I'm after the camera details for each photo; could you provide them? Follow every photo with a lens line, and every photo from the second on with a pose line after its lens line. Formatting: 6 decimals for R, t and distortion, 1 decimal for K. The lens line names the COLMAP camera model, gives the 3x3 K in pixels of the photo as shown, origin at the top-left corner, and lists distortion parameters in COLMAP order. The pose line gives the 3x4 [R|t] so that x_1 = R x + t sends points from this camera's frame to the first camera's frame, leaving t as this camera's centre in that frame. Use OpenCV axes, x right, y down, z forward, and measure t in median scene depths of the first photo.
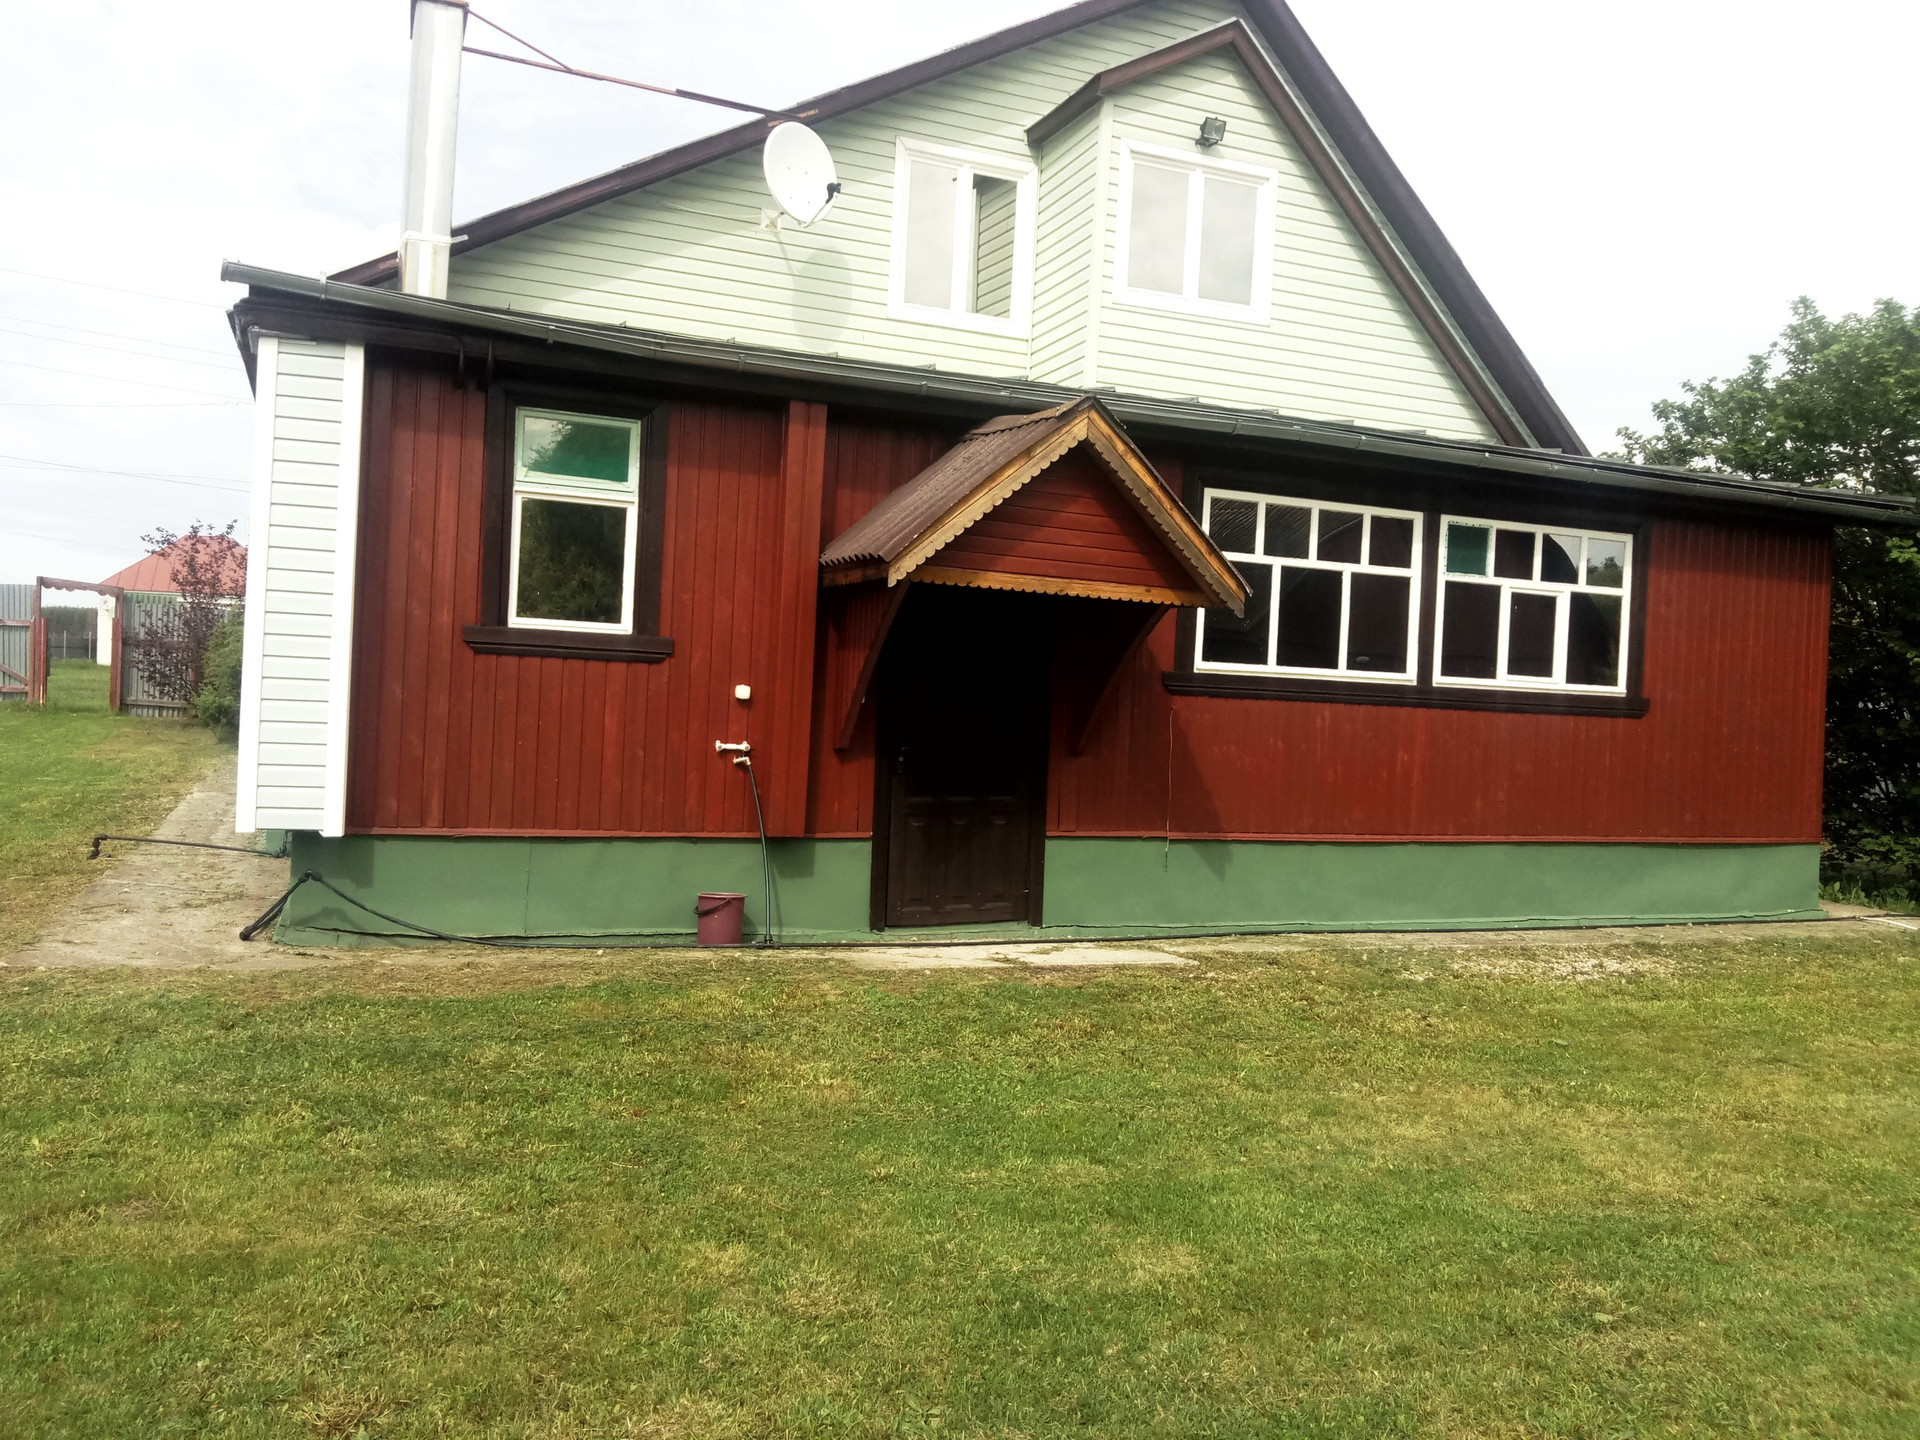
lens RADIAL K [[1387.2, 0, 950.4], [0, 1387.2, 691.0], [0, 0, 1]] dist [0.021625, -0.001777]
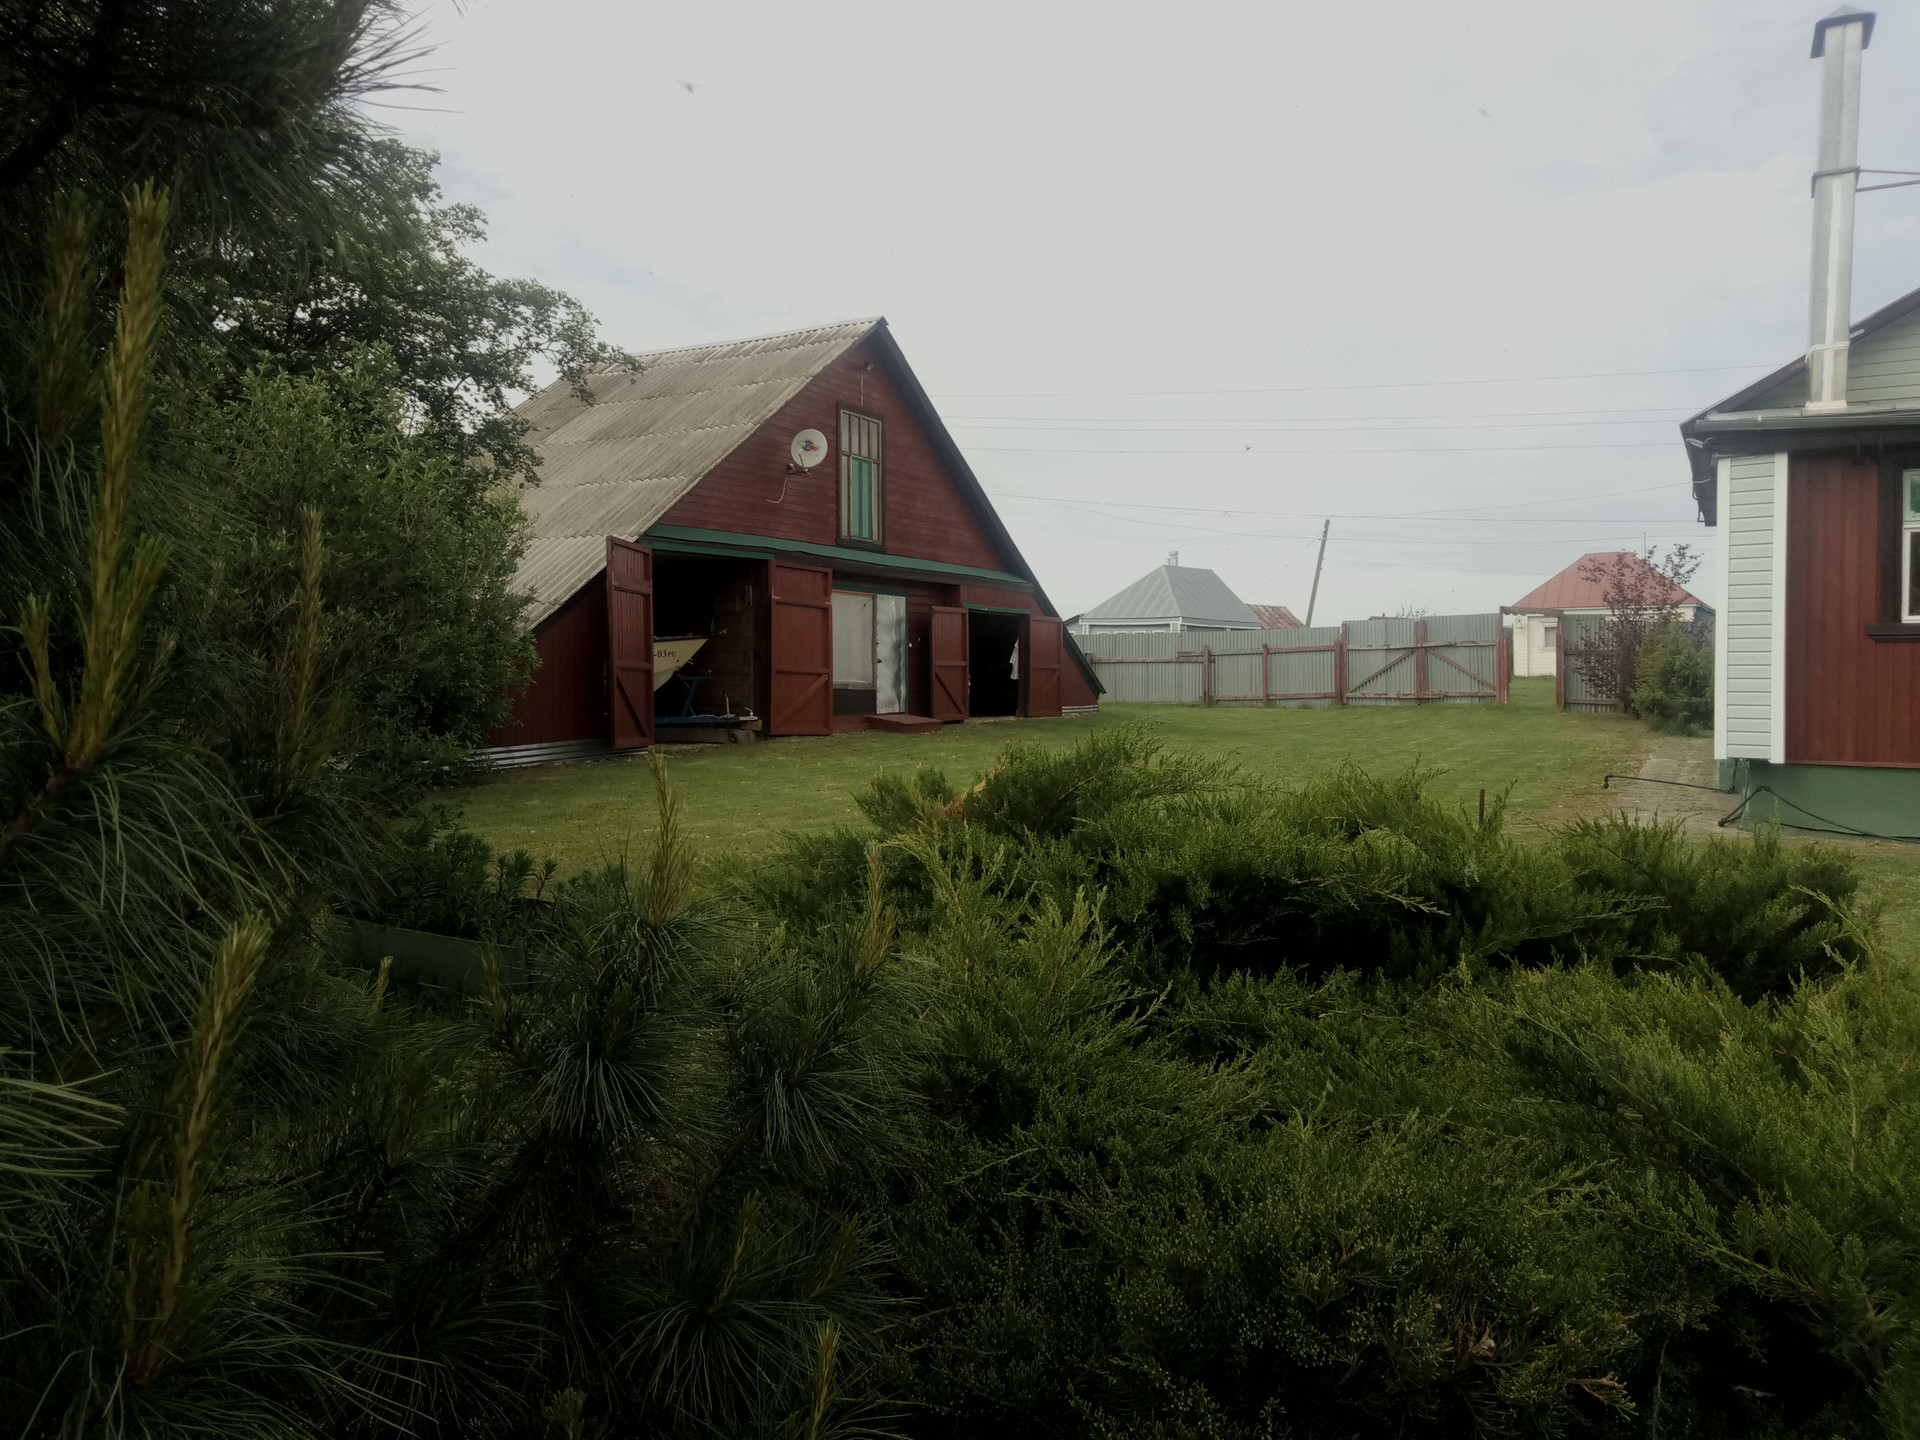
lens RADIAL K [[1387.2, 0, 950.4], [0, 1387.2, 691.0], [0, 0, 1]] dist [0.021625, -0.001777]
pose [[0.601337, -0.030237, -0.798423, 0.192909], [0.026271, 0.999492, -0.018066, 0.019423], [0.798563, -0.010112, 0.601826, -0.518950]]
